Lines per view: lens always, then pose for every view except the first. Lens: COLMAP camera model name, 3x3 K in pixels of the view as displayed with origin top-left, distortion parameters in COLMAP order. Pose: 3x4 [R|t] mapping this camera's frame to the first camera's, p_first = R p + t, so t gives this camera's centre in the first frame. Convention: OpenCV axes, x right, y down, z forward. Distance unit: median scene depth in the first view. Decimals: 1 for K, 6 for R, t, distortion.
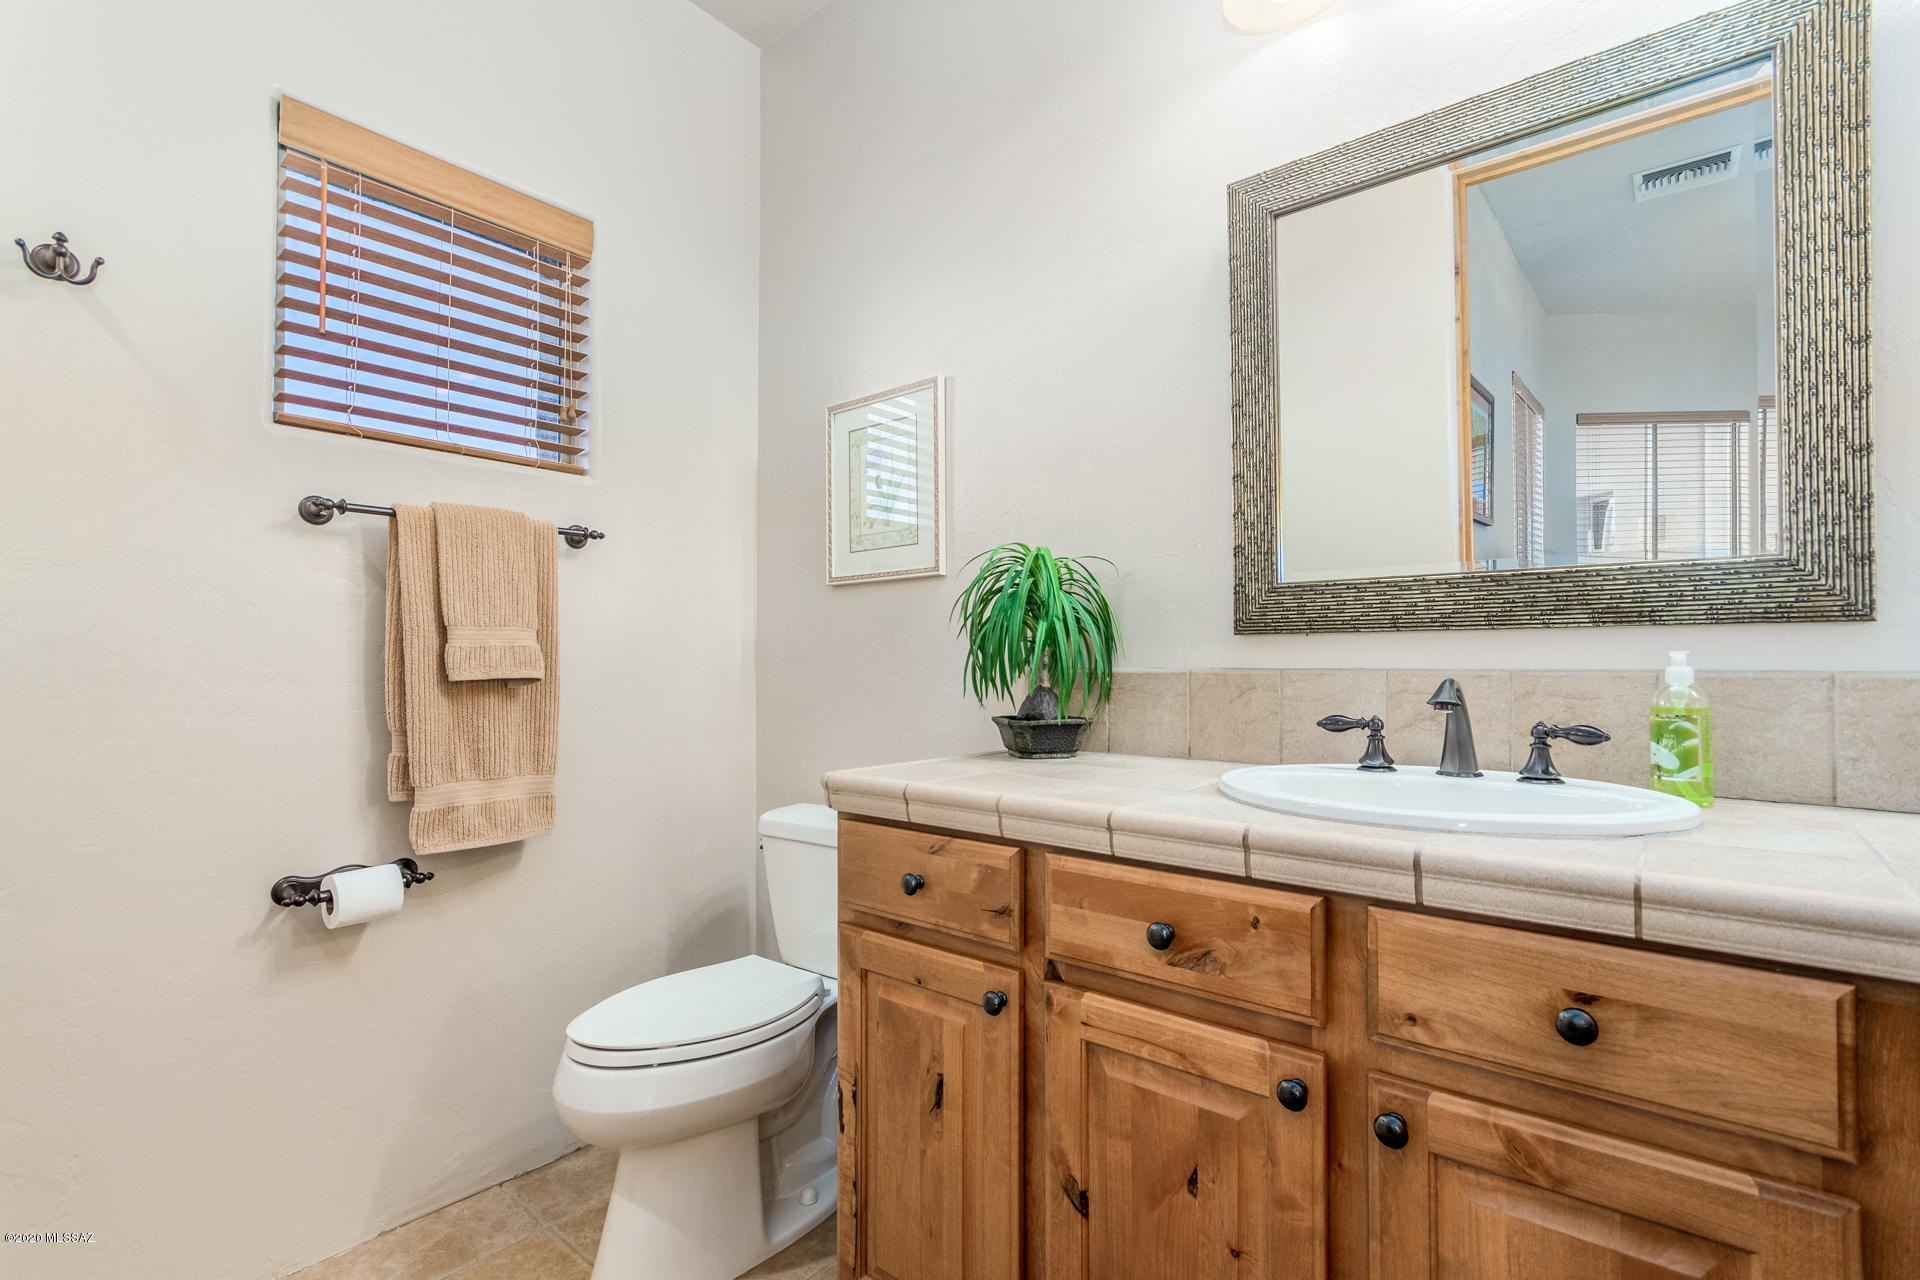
lens RADIAL K [[881.7, 0, 960.0], [0, 881.7, 640.0], [0, 0, 1]] dist [0.000638, 0.000084]
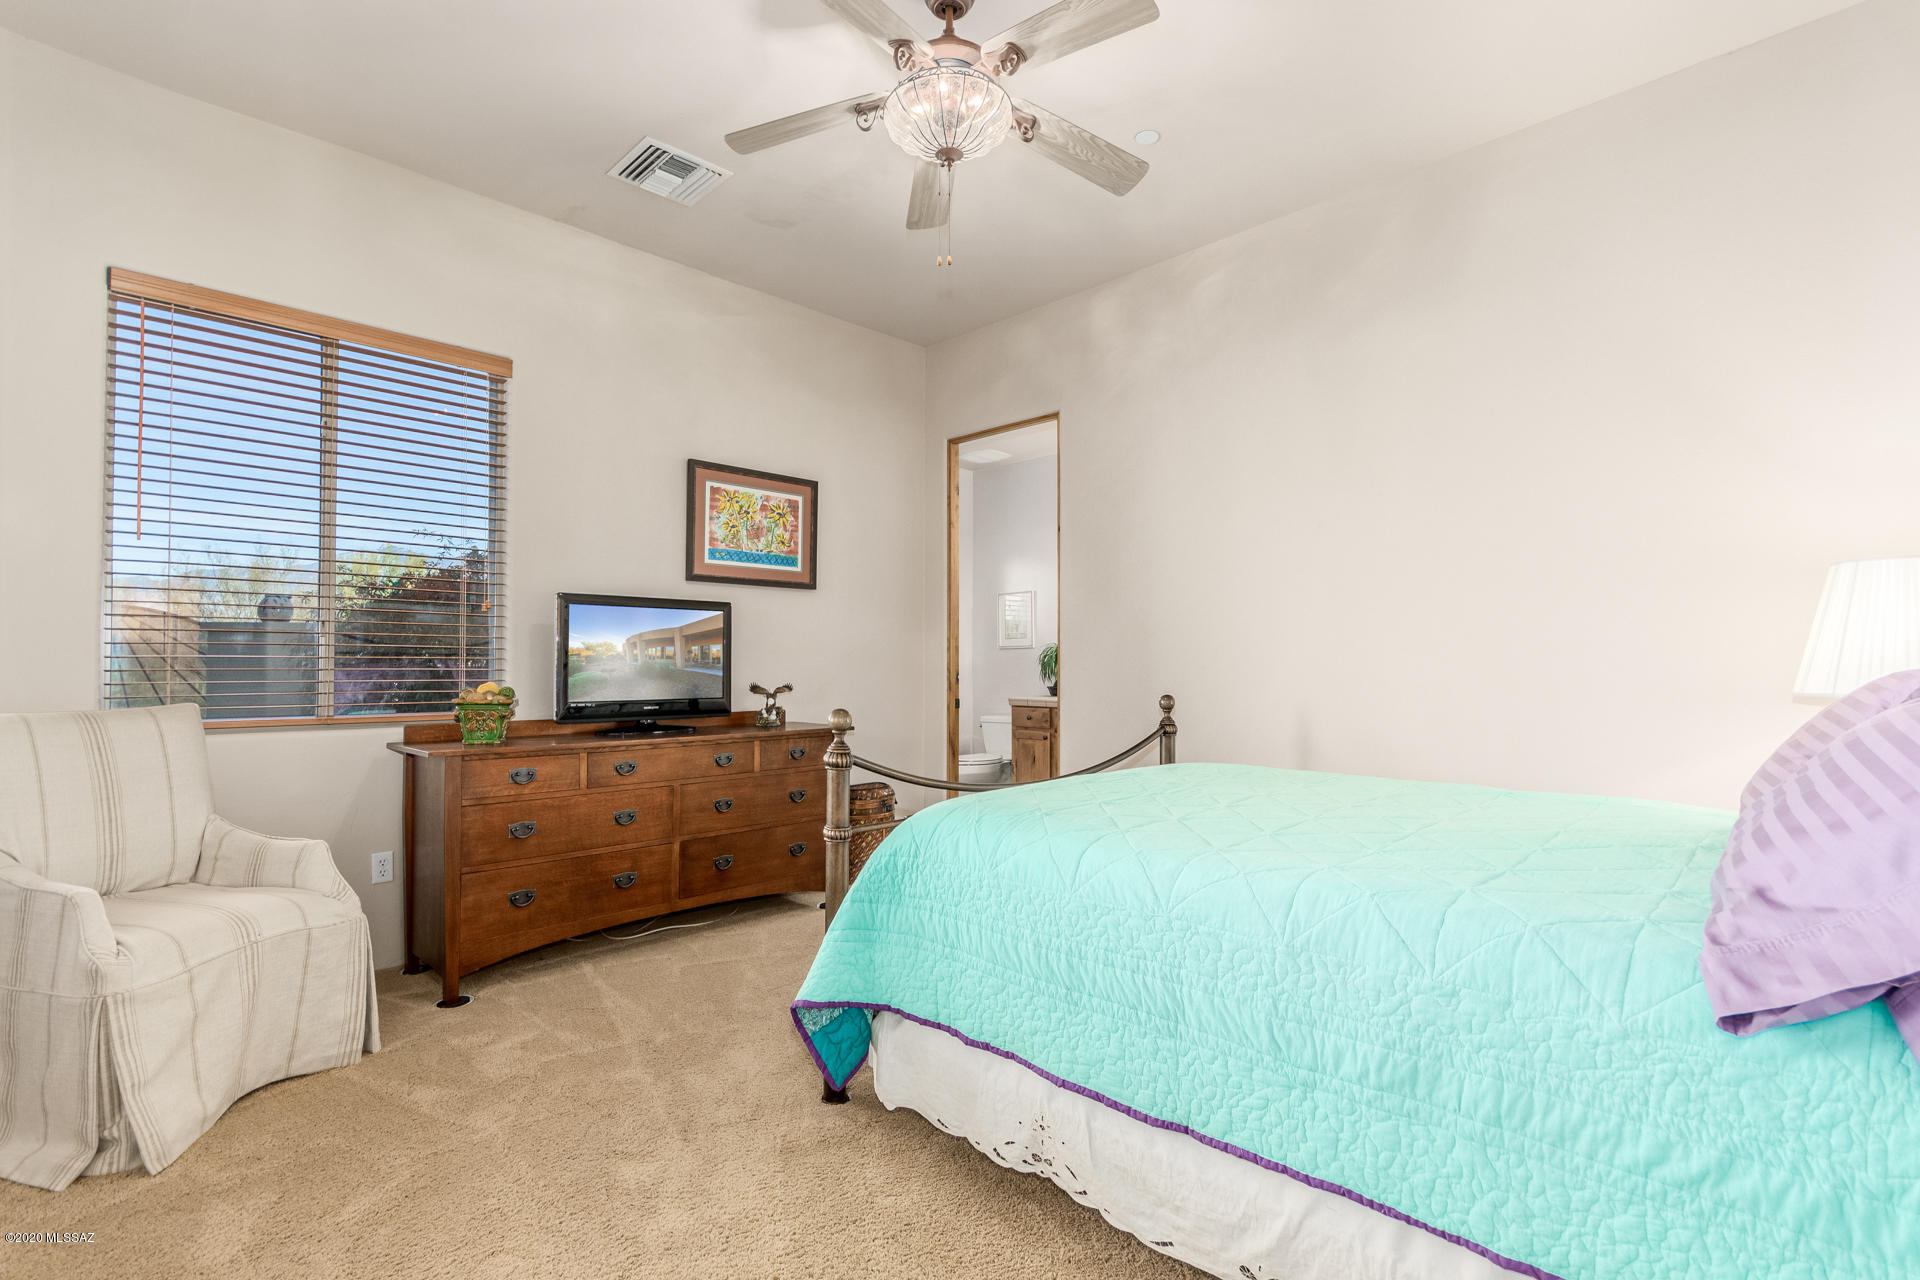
lens RADIAL K [[881.7, 0, 960.0], [0, 881.7, 640.0], [0, 0, 1]] dist [0.000638, 0.000084]
pose [[0.995126, 0.000477, -0.098615, 0.047588], [-0.001489, 0.999947, -0.010185, -0.098795], [0.098605, 0.010282, 0.995074, -3.655866]]
